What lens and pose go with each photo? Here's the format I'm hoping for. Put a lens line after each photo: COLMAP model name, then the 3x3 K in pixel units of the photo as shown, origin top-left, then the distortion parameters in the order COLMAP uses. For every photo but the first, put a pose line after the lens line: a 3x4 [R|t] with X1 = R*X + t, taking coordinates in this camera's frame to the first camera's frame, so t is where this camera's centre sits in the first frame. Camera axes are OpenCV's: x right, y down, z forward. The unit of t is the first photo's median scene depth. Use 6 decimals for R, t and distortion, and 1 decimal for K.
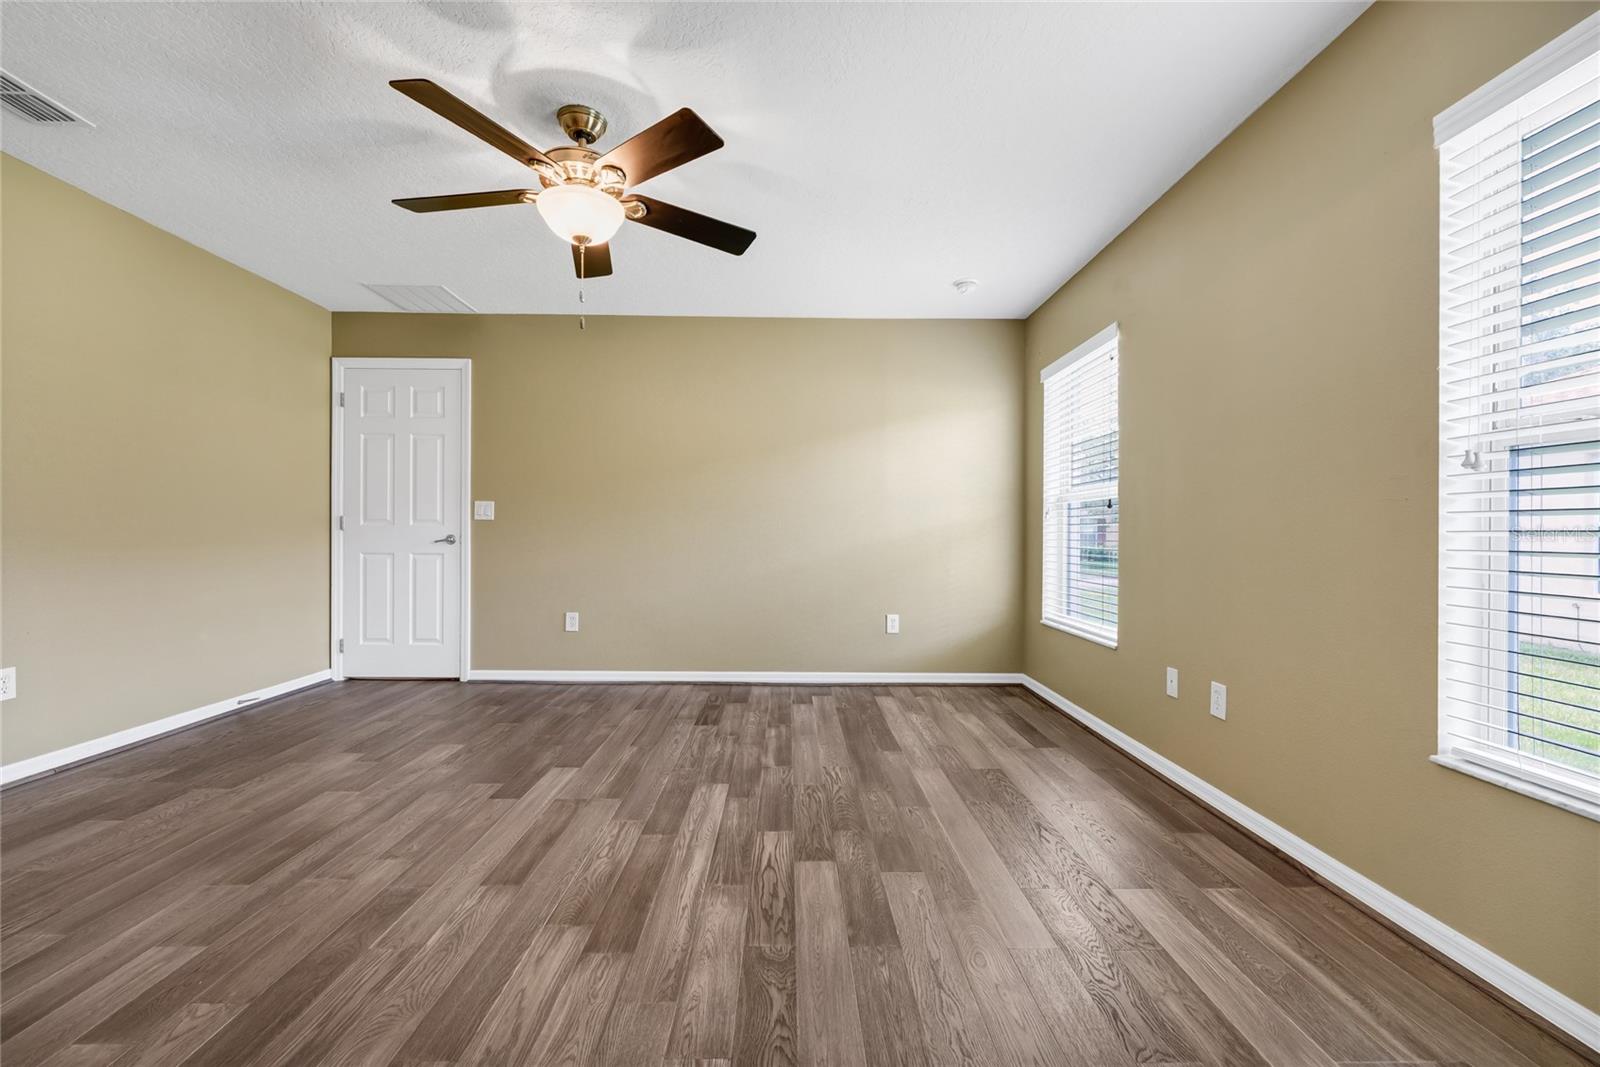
lens RADIAL K [[657.6, 0, 800.0], [0, 657.6, 533.5], [0, 0, 1]] dist [0.000556, -0.000072]
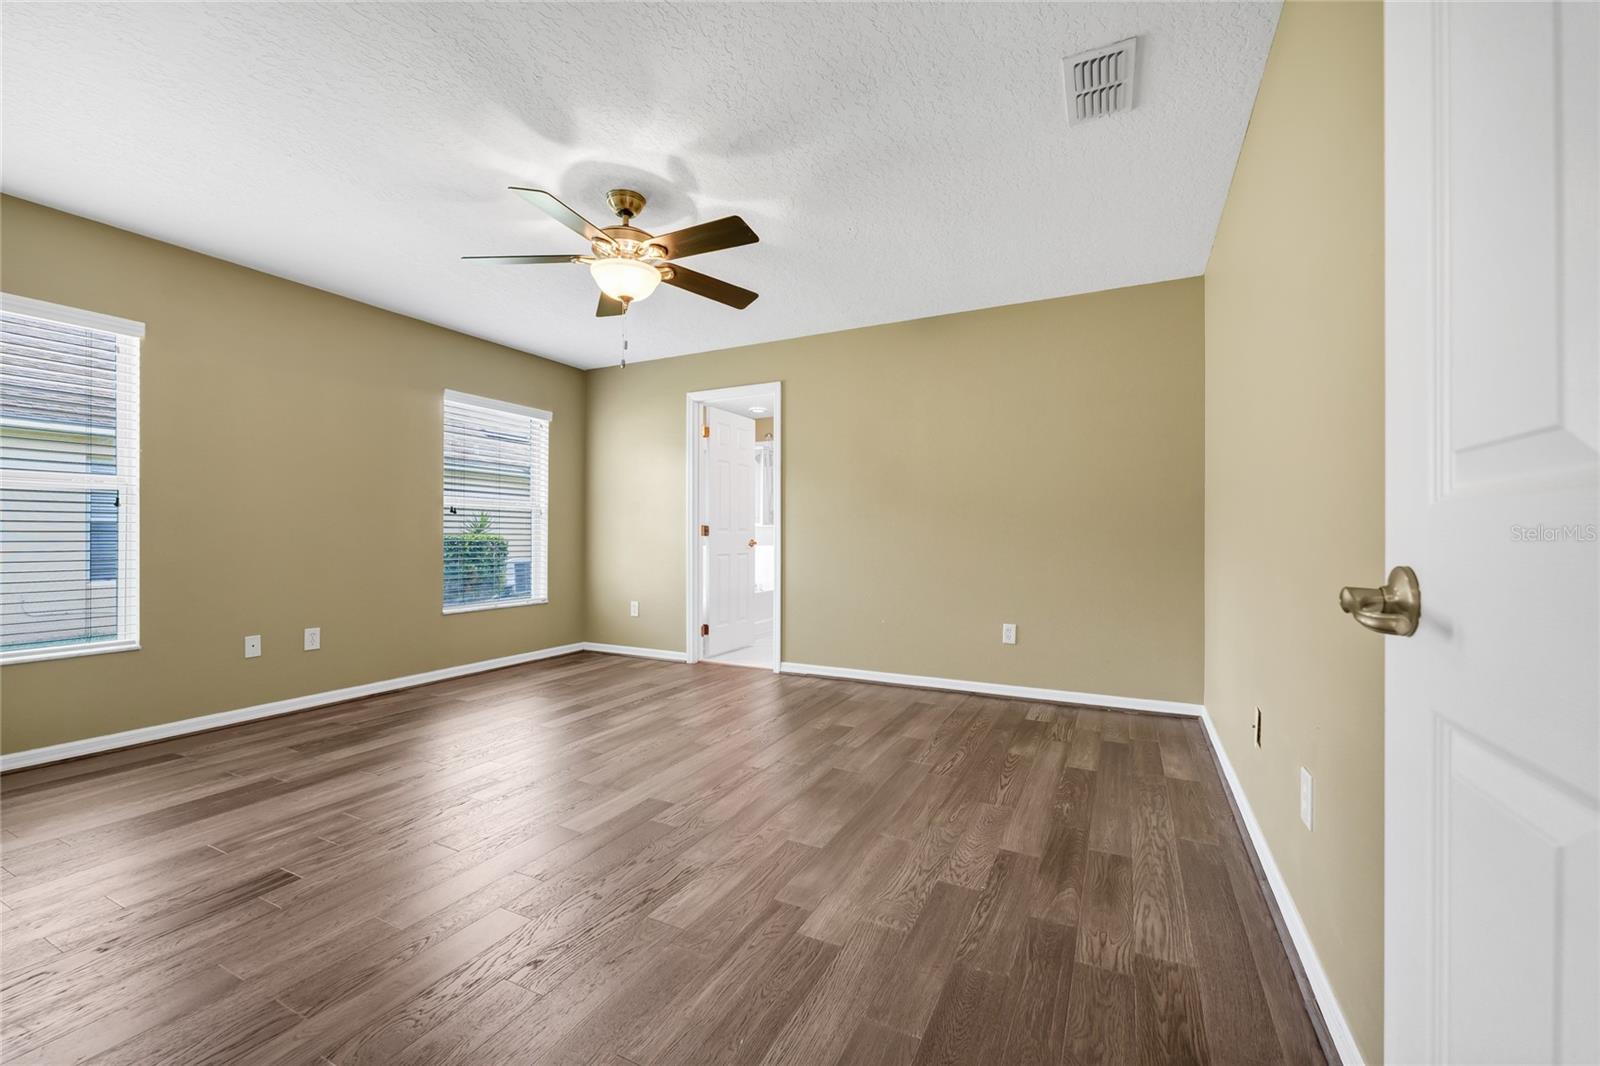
lens RADIAL K [[657.6, 0, 800.0], [0, 657.6, 533.0], [0, 0, 1]] dist [0.000556, -0.000072]
pose [[-0.887964, -0.006367, 0.459868, -1.151868], [-0.009657, 0.999942, -0.004802, -0.008182], [-0.459811, -0.008705, -0.887974, 1.885241]]
